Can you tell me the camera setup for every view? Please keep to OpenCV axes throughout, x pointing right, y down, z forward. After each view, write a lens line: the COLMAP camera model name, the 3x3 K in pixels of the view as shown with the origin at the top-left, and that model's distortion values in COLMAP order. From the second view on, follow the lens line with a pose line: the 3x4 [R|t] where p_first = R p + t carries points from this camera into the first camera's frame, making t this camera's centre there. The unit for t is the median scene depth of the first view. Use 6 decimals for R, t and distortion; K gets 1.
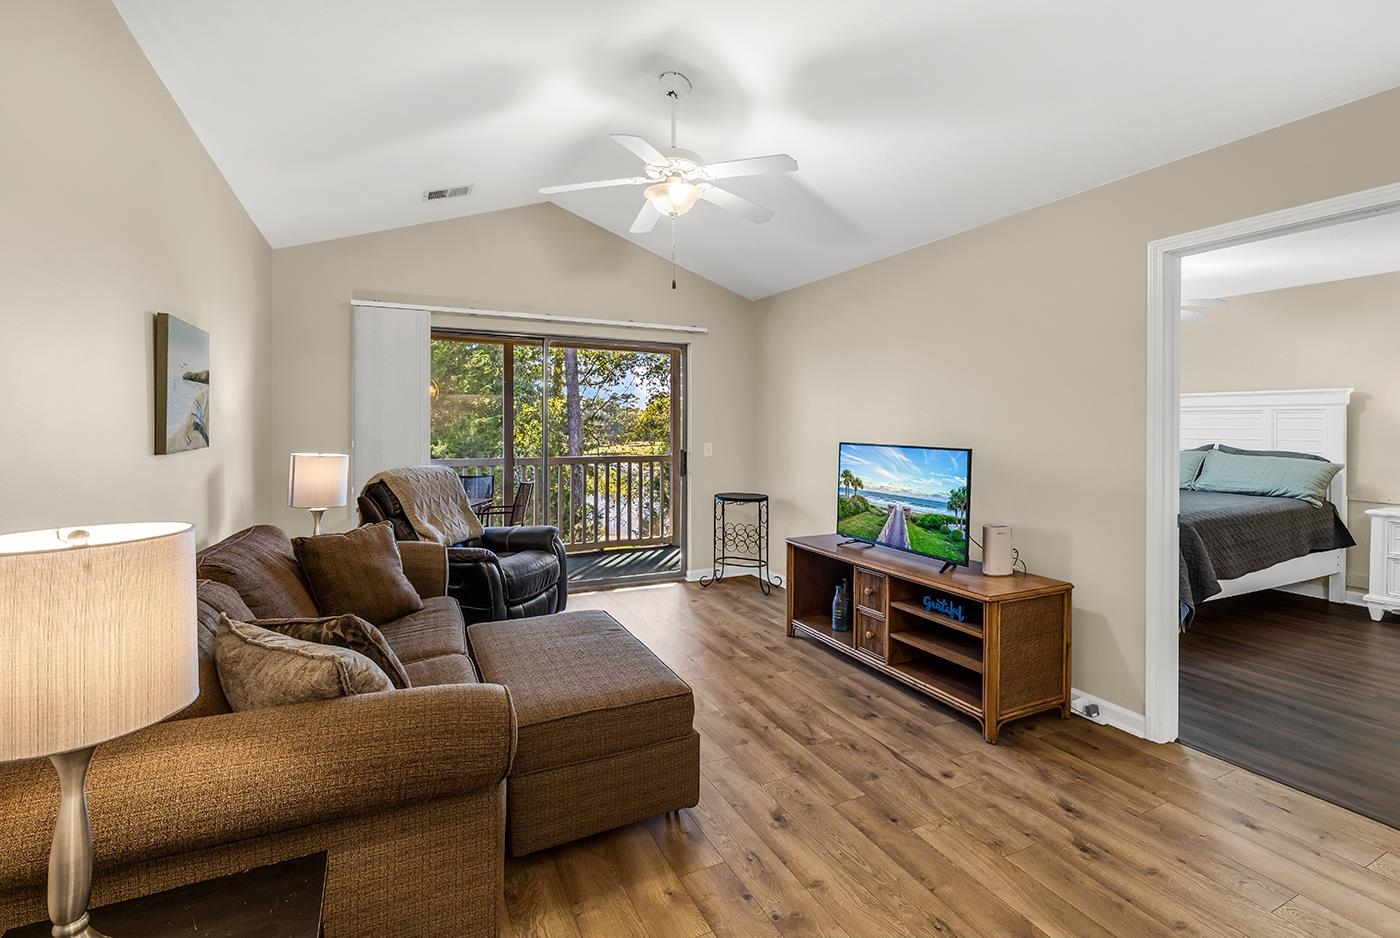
lens RADIAL K [[668.5, 0, 702.2], [0, 668.5, 431.4], [0, 0, 1]] dist [0.000398, -0.000166]
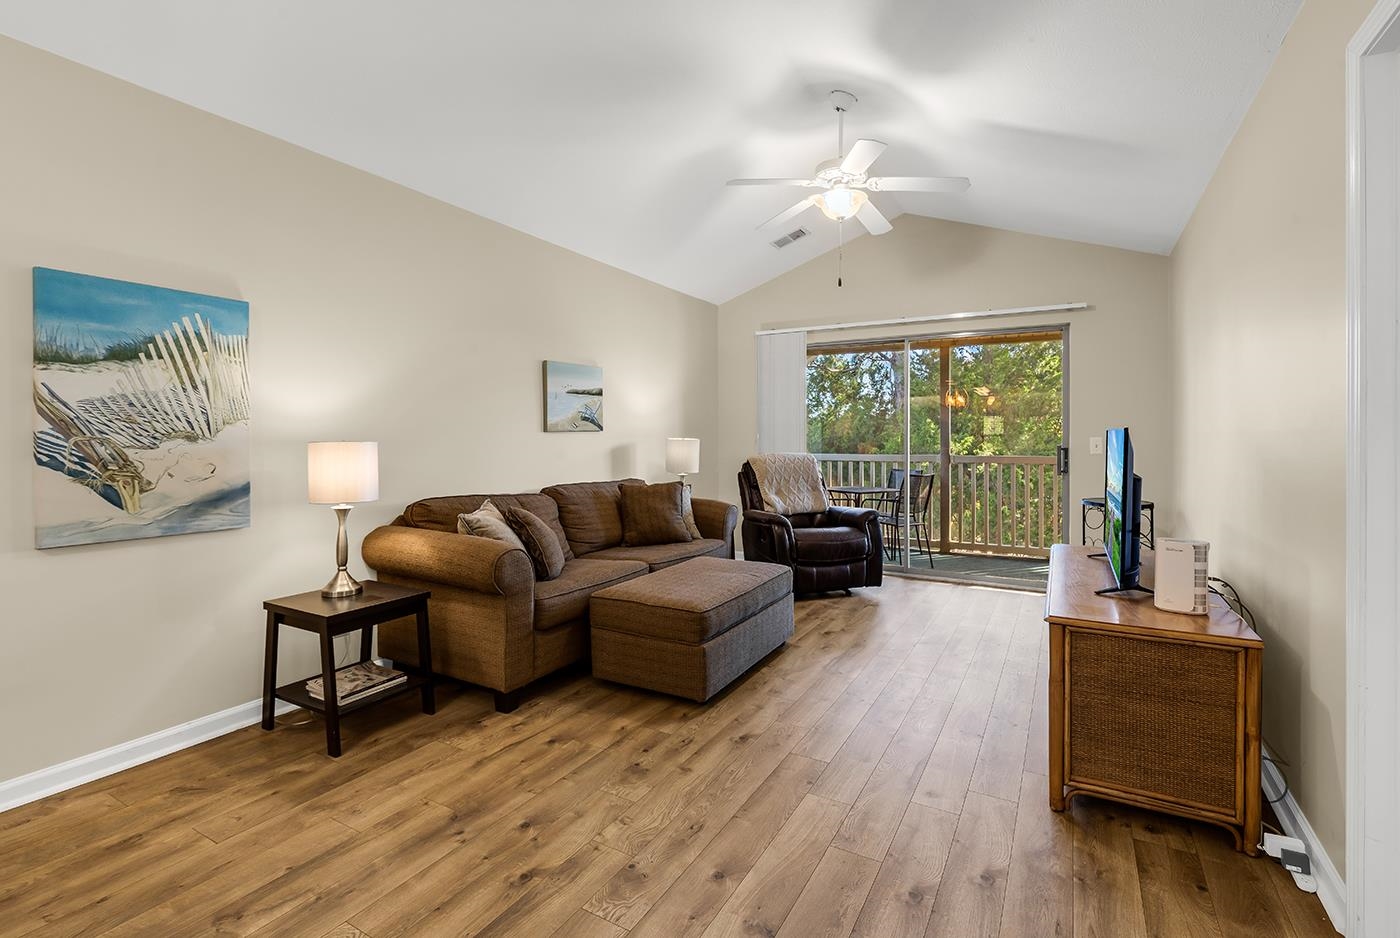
lens RADIAL K [[660.5, 0, 703.3], [0, 660.5, 444.3], [0, 0, 1]] dist [-0.001254, -0.000616]
pose [[0.538402, 0.003392, -0.842681, 0.857312], [-0.004765, 0.999988, 0.000980, 0.053255], [0.842674, 0.003488, 0.538412, 0.260569]]
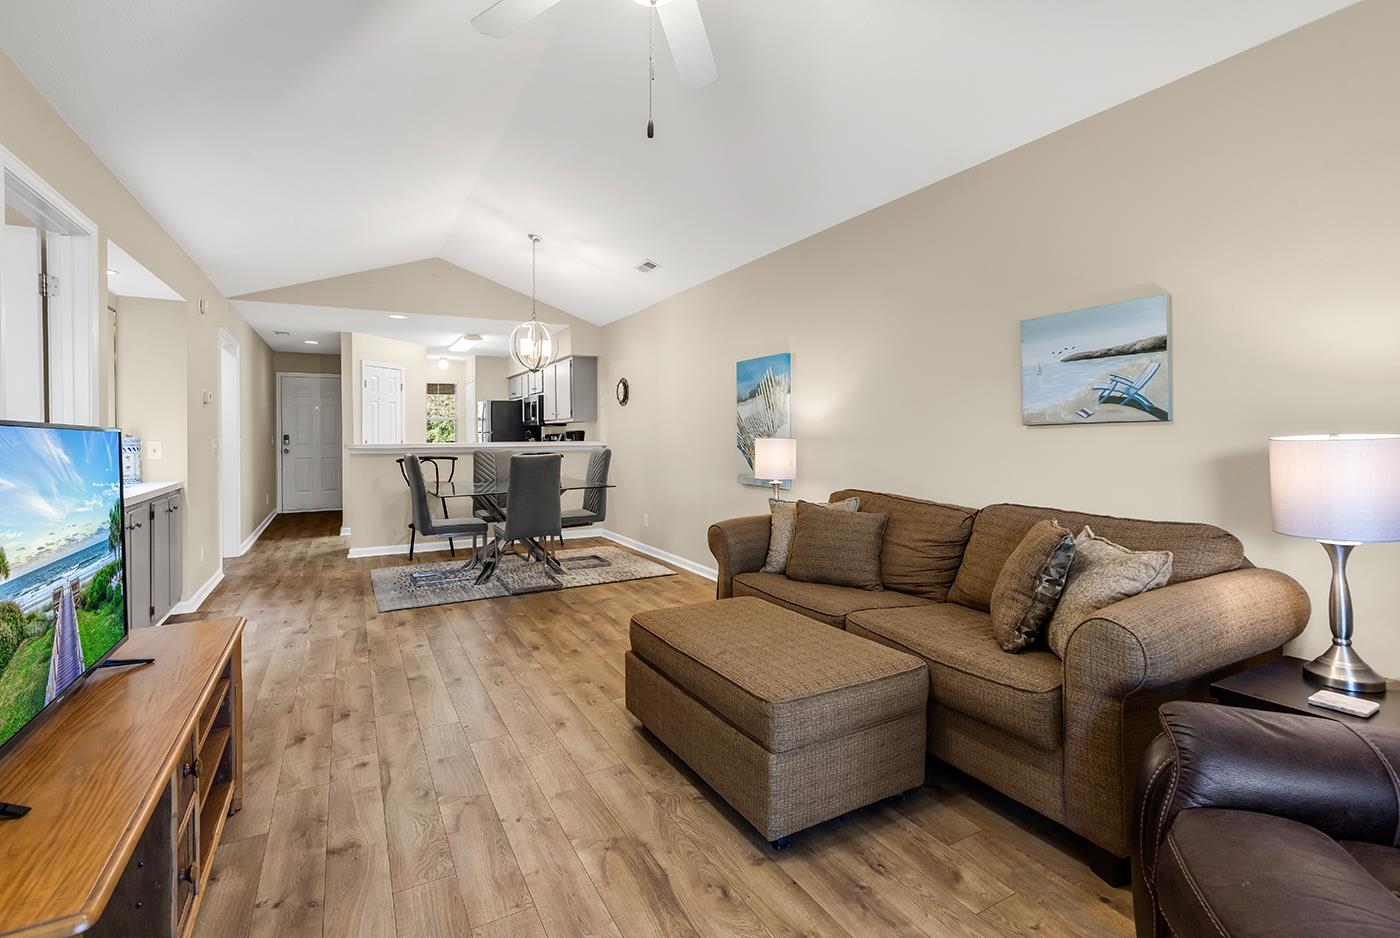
lens RADIAL K [[588.4, 0, 675.7], [0, 588.4, 434.2], [0, 0, 1]] dist [0.001169, -0.000061]
pose [[-0.999701, 0.003038, -0.024281, -0.058605], [0.002840, 0.999962, 0.008190, 0.031957], [0.024305, 0.008119, -0.999672, 1.704601]]
